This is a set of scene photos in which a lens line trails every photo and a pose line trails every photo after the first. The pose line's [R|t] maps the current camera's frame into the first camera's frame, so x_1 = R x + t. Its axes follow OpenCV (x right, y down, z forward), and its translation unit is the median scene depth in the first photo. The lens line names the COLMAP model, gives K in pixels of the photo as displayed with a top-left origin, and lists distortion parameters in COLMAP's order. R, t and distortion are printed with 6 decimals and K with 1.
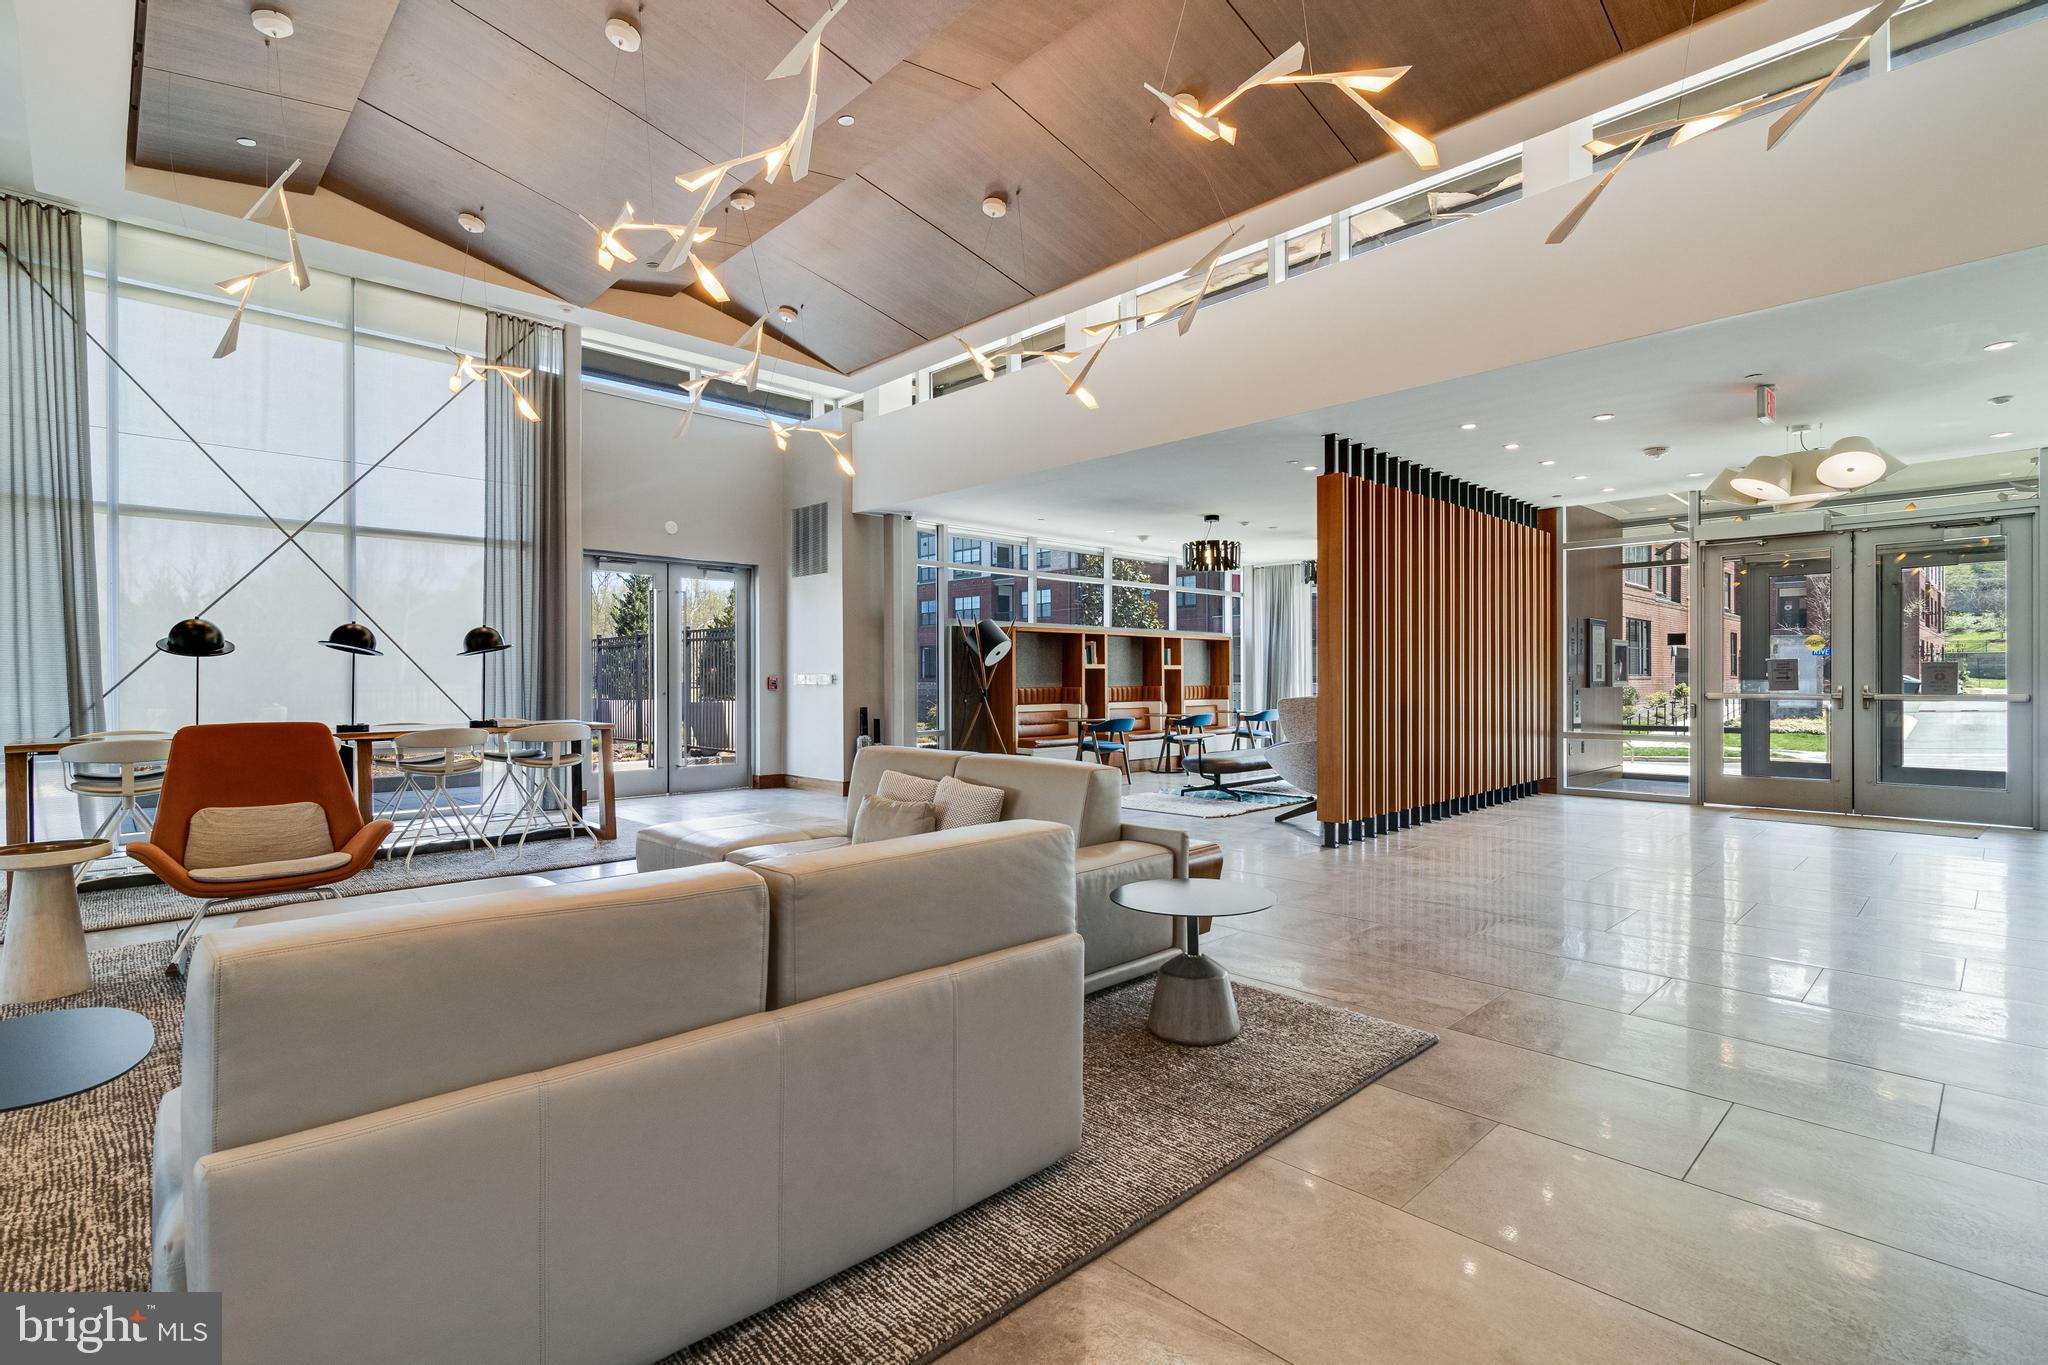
lens RADIAL K [[956.7, 0, 1029.6], [0, 956.7, 688.0], [0, 0, 1]] dist [0.002100, 0.000026]
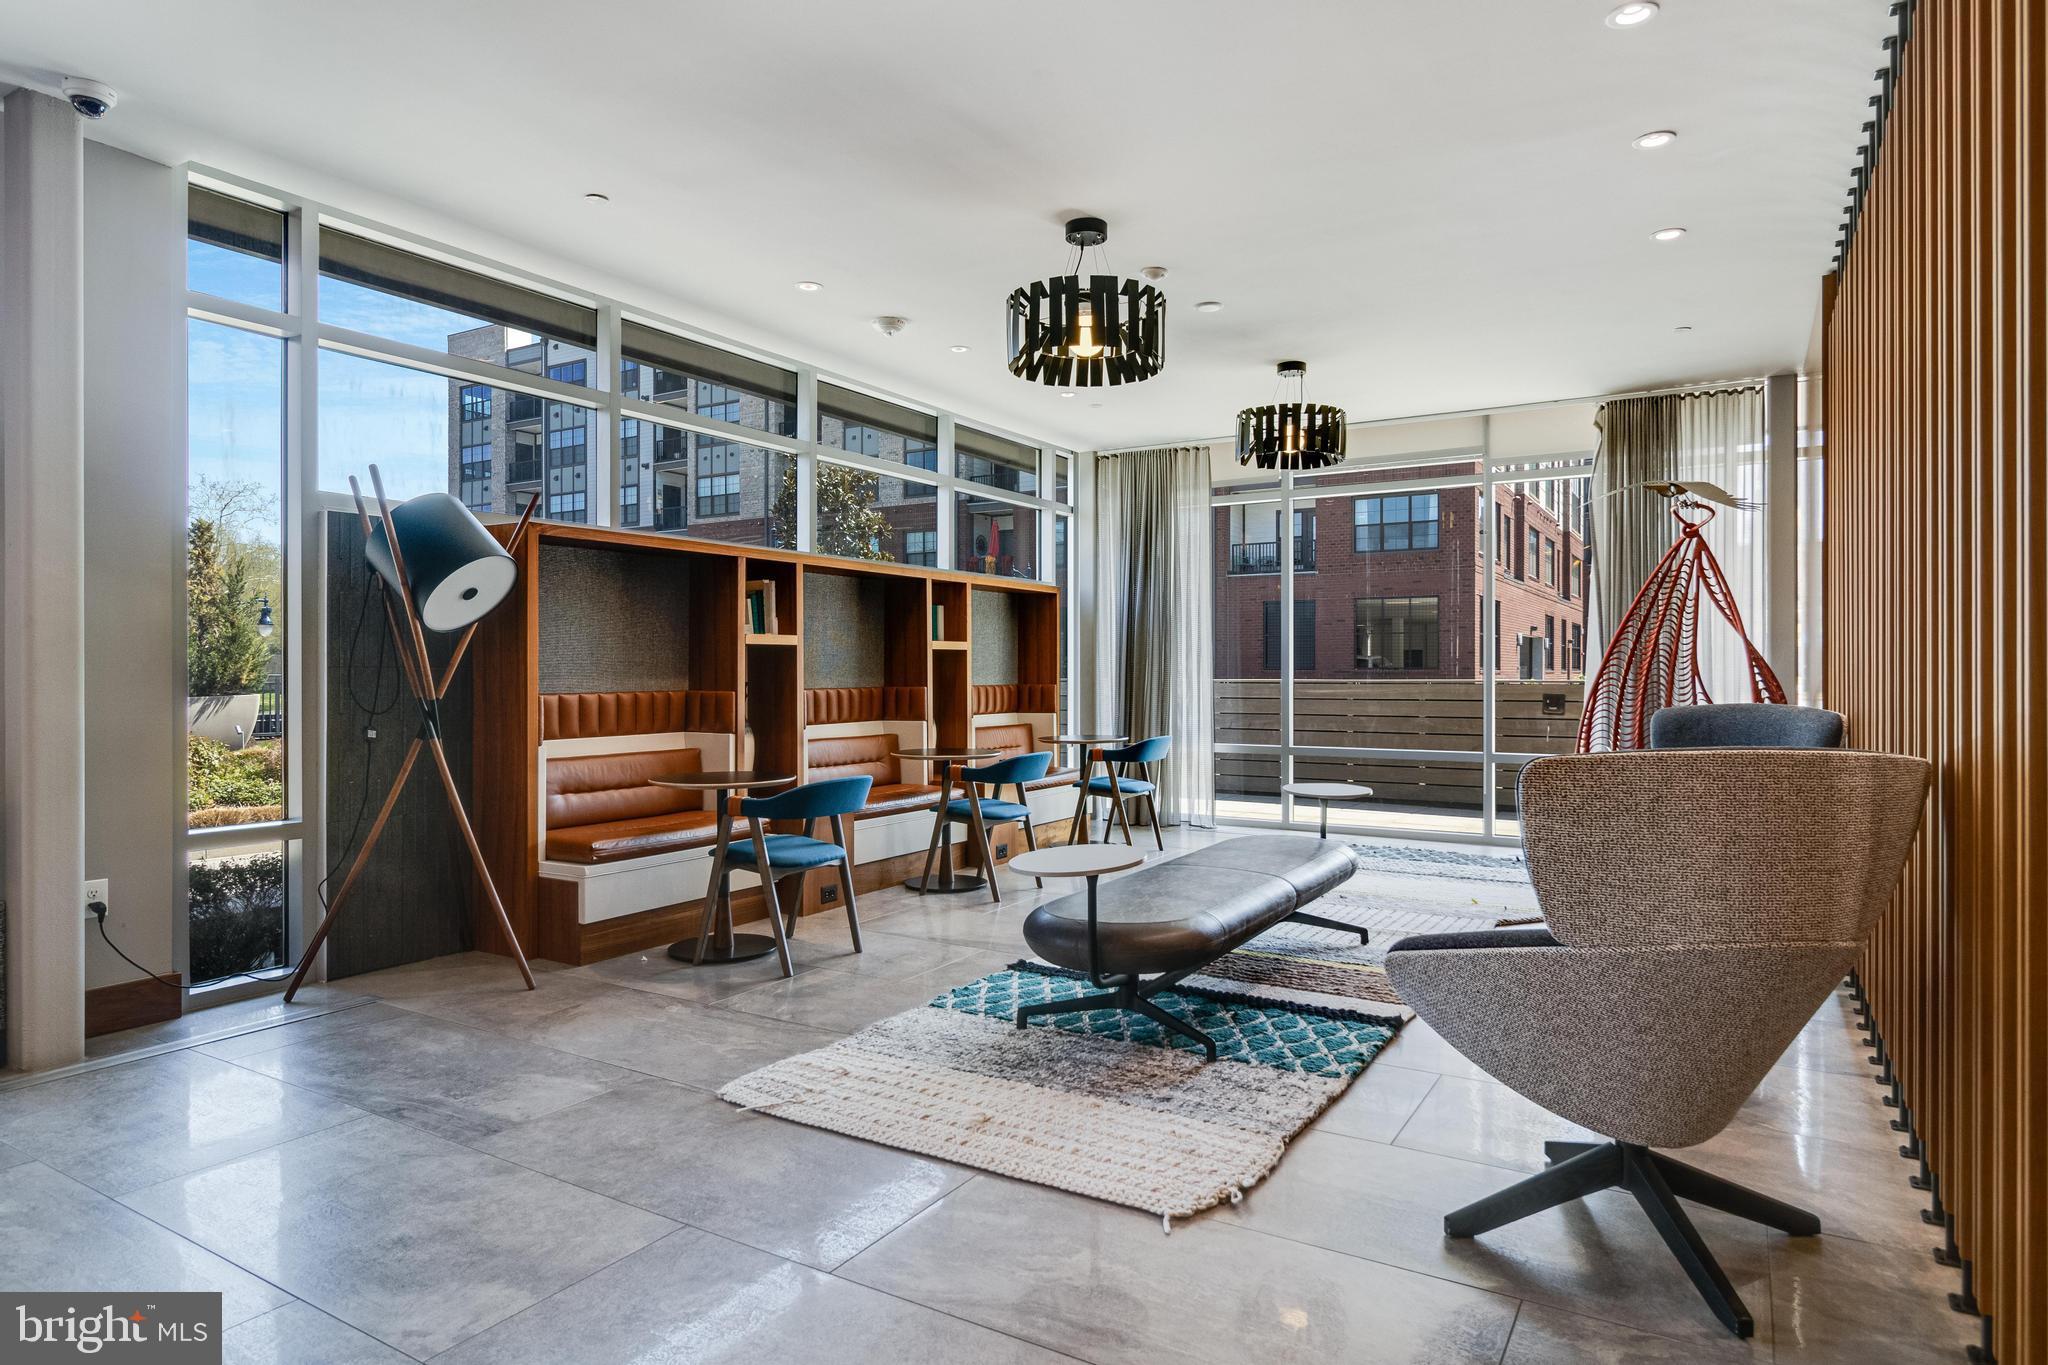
lens RADIAL K [[1214.3, 0, 1028.6], [0, 1214.3, 675.6], [0, 0, 1]] dist [-0.000394, -0.001138]
pose [[0.968722, 0.003678, 0.248123, 0.044404], [-0.002349, 0.999981, -0.005651, -0.004257], [-0.248139, 0.004891, 0.968712, 0.452730]]
